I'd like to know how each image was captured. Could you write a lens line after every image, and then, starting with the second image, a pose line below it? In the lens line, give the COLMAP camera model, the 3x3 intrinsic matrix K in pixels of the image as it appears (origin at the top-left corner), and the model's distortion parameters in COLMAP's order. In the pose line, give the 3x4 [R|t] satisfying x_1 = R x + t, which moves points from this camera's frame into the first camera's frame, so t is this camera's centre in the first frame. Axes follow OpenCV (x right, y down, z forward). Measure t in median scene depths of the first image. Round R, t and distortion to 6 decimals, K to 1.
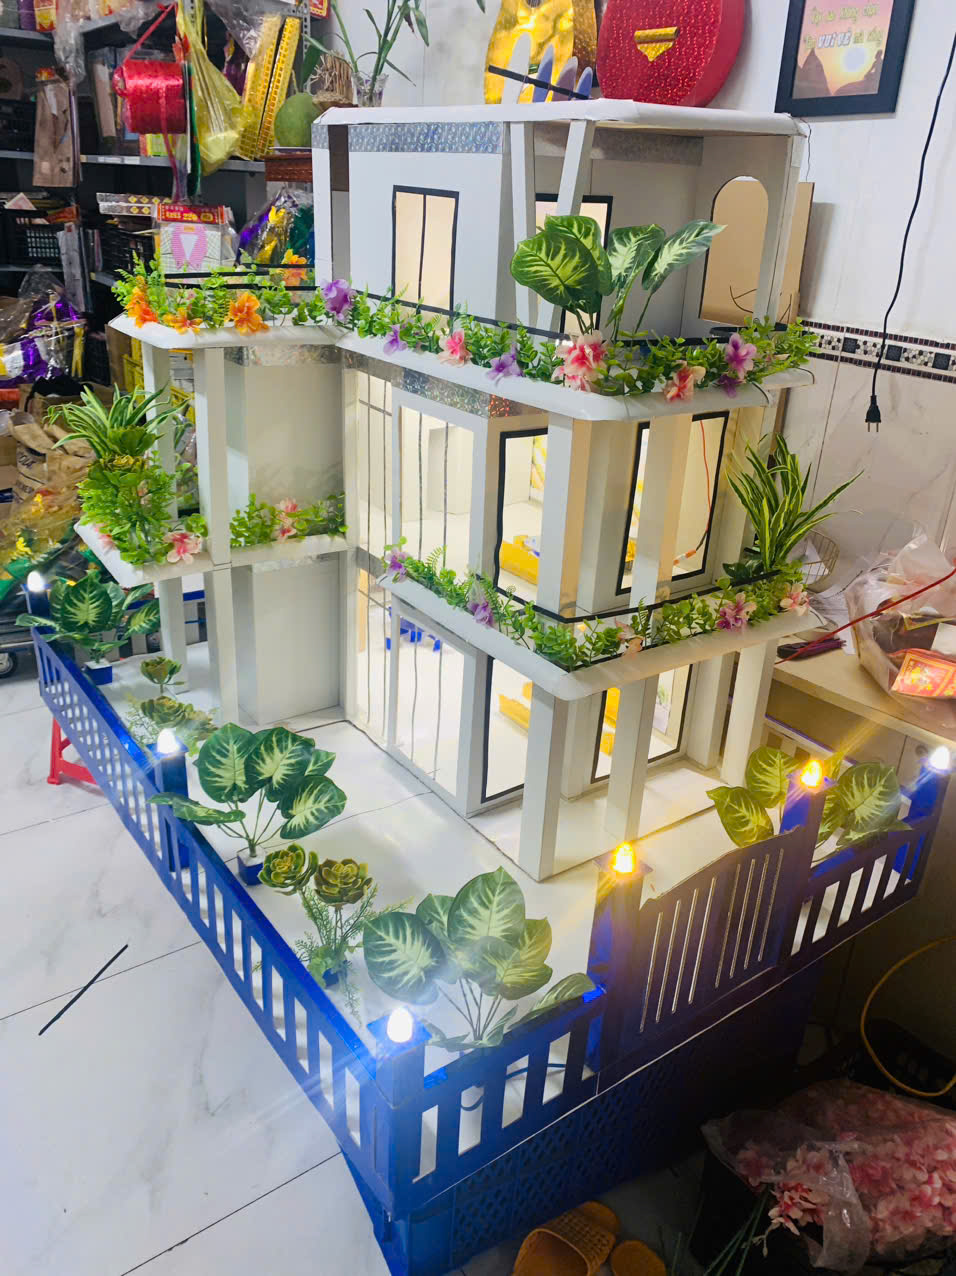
lens RADIAL K [[998.0, 0, 478.2], [0, 998.0, 631.2], [0, 0, 1]] dist [-0.004971, -0.007777]
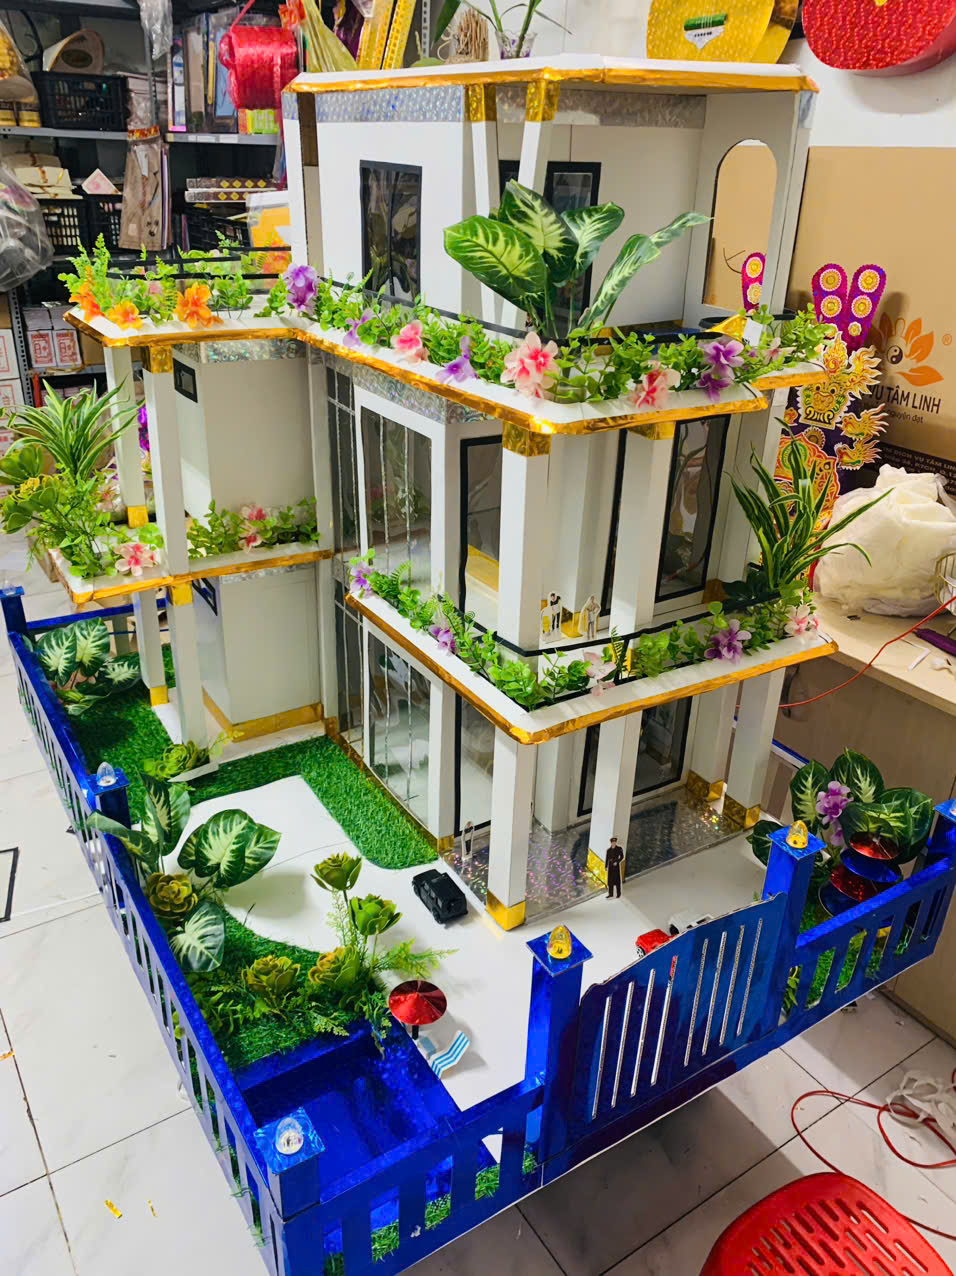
lens RADIAL K [[986.4, 0, 478.0], [0, 986.4, 638.0], [0, 0, 1]] dist [-0.001670, 0.003794]
pose [[0.997462, 0.011441, -0.070274, 0.097797], [-0.008873, 0.999285, 0.036752, -0.051557], [0.070645, -0.036035, 0.996850, 0.108184]]
